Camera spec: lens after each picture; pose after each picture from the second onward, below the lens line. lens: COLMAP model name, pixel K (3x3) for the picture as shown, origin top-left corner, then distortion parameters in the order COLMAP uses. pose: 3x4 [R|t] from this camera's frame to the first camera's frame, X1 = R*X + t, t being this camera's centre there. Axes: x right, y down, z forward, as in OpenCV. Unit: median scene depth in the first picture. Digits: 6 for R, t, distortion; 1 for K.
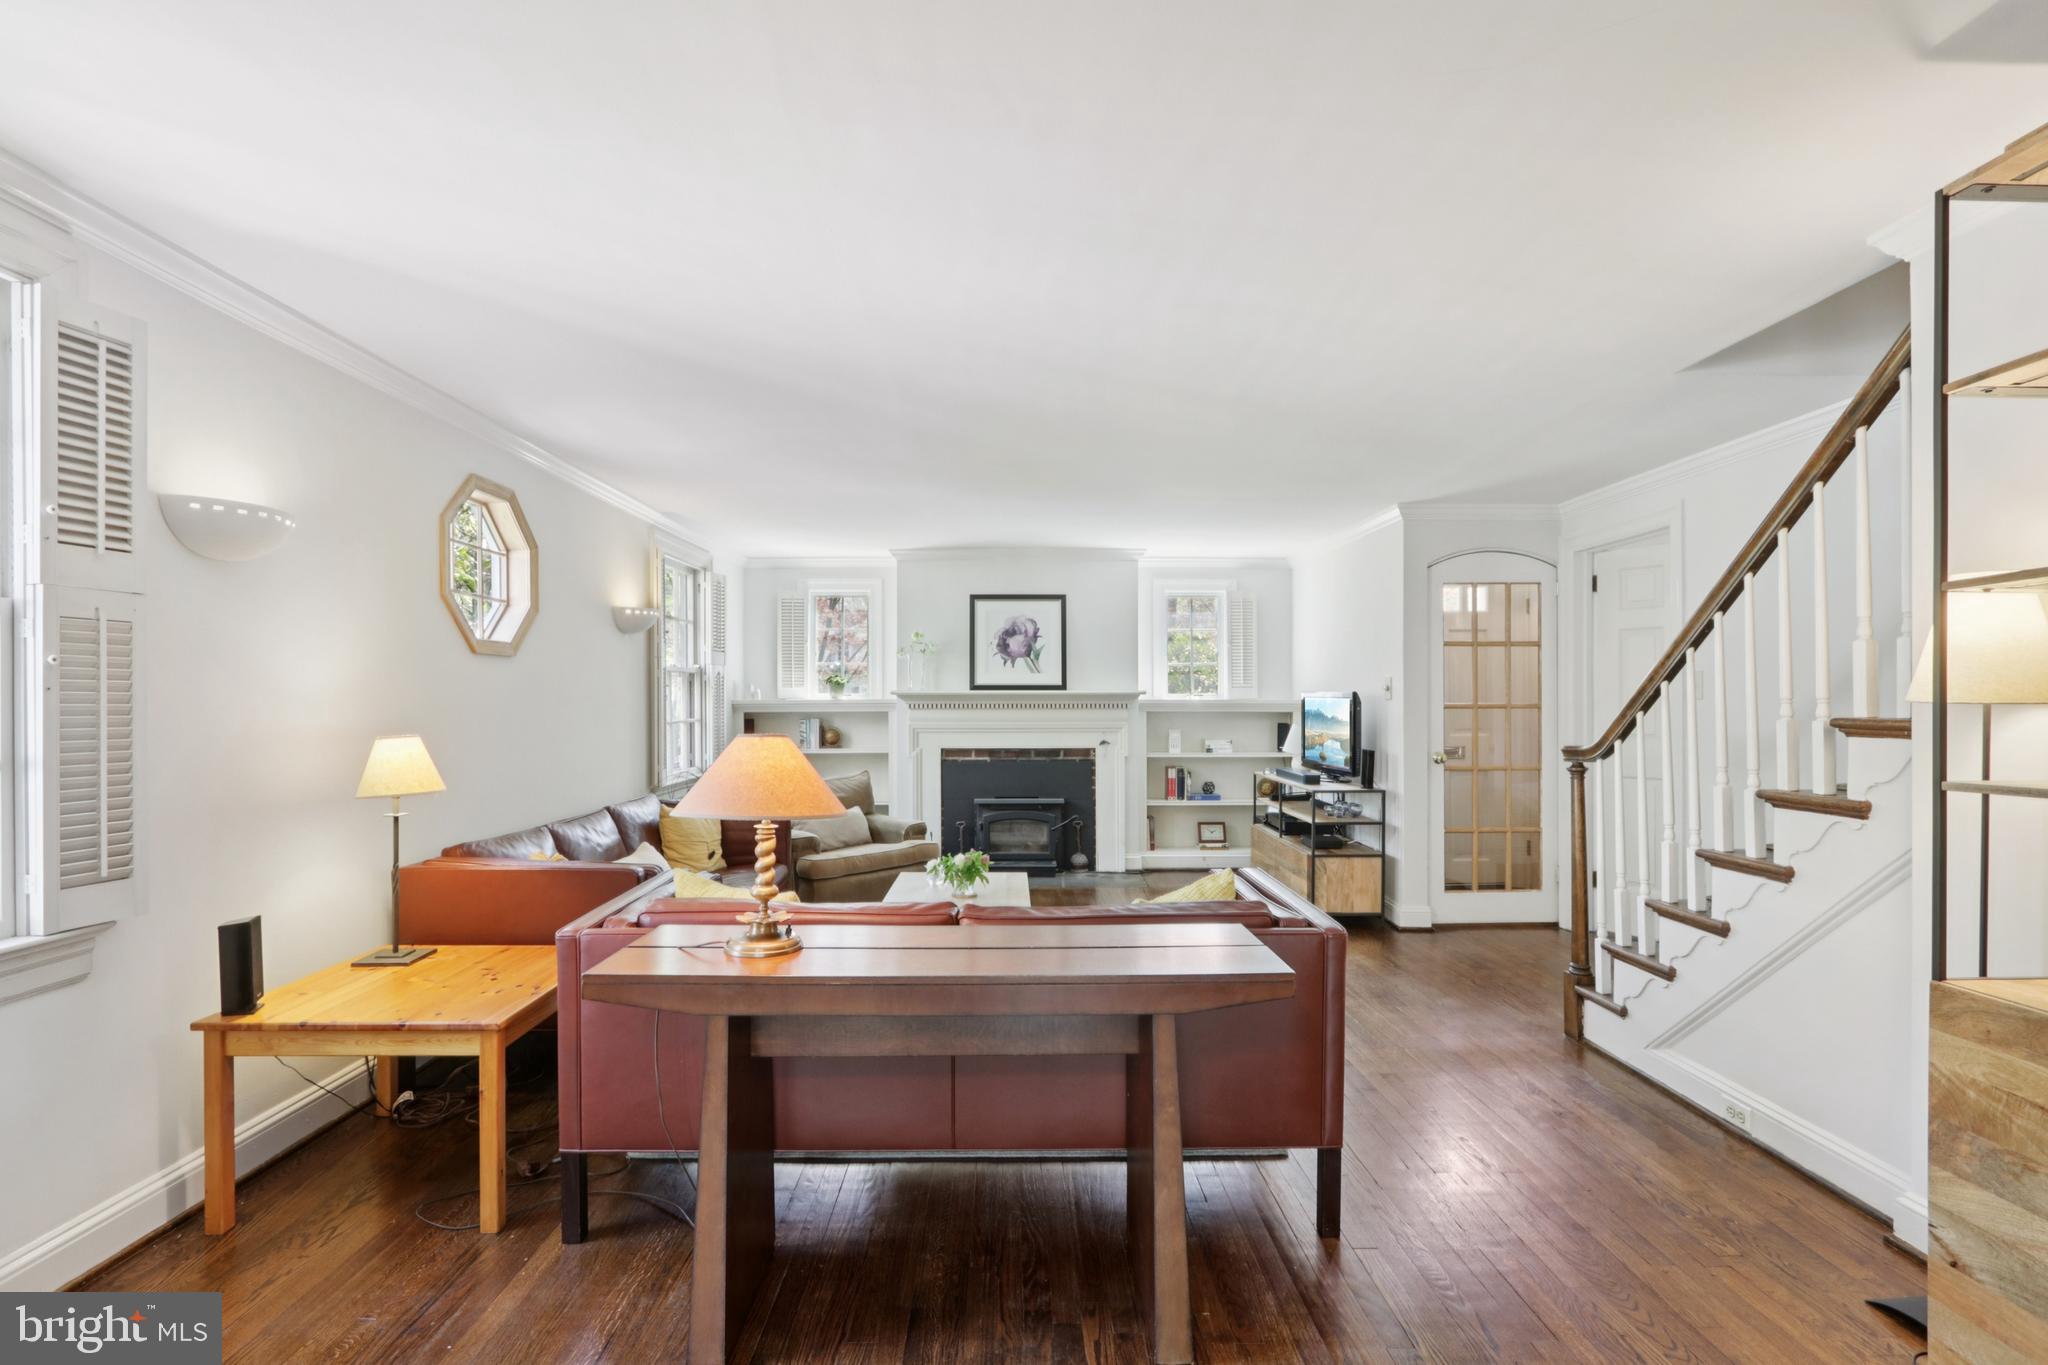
lens RADIAL K [[951.1, 0, 1030.2], [0, 951.1, 698.1], [0, 0, 1]] dist [-0.020285, 0.002076]
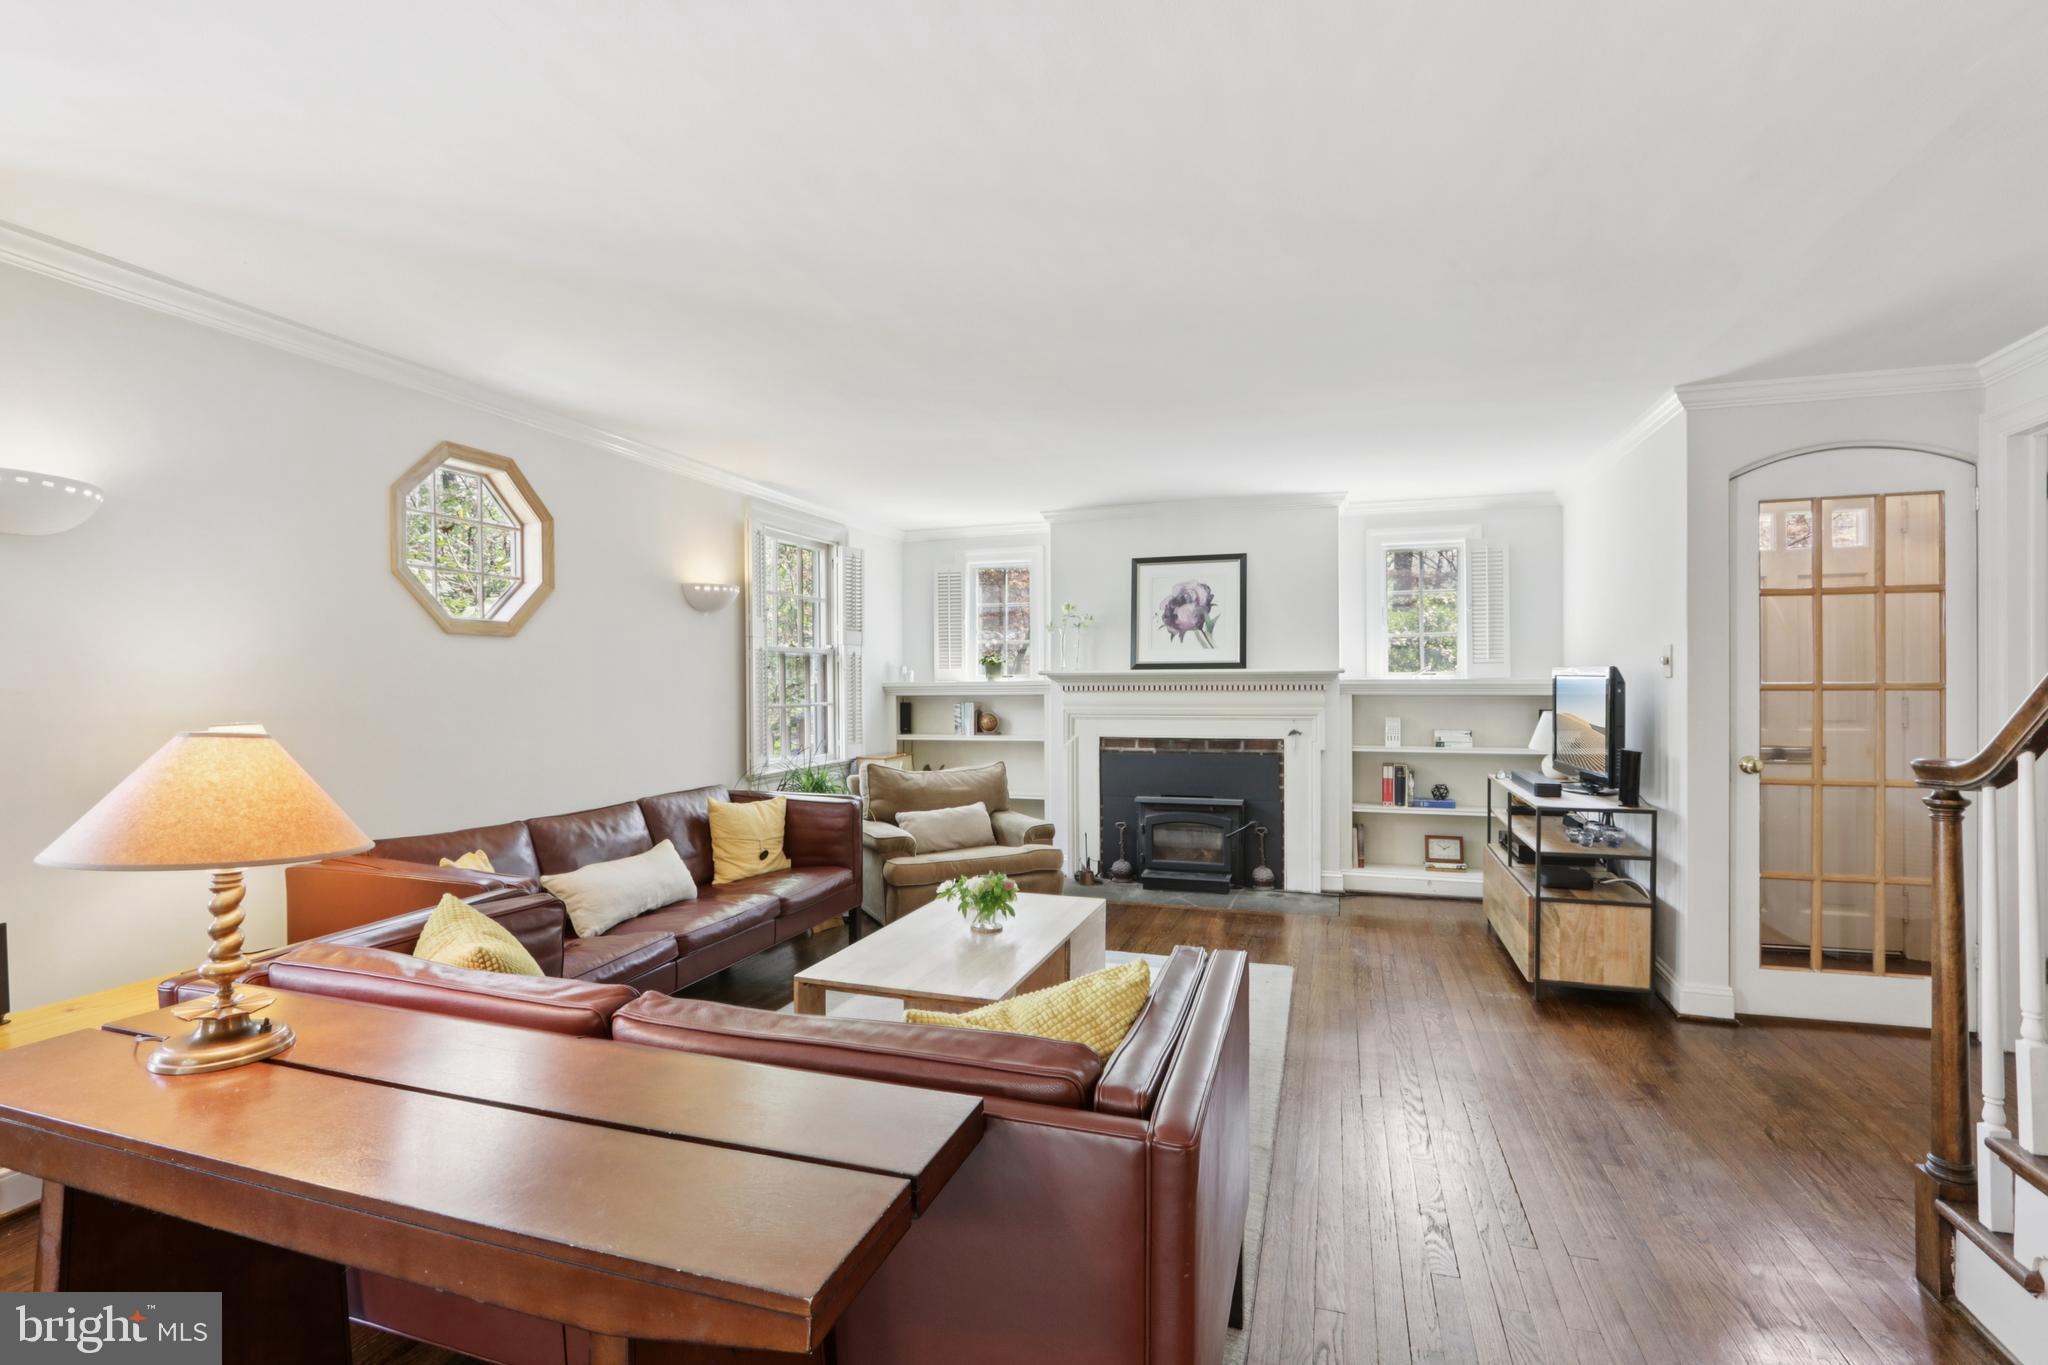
lens RADIAL K [[951.1, 0, 1015.5], [0, 951.1, 683.4], [0, 0, 1]] dist [-0.020285, 0.002076]
pose [[0.941568, -0.004220, -0.336796, 0.146028], [0.005638, 0.999979, 0.003232, 0.000887], [0.336776, -0.004942, 0.941572, 0.178204]]
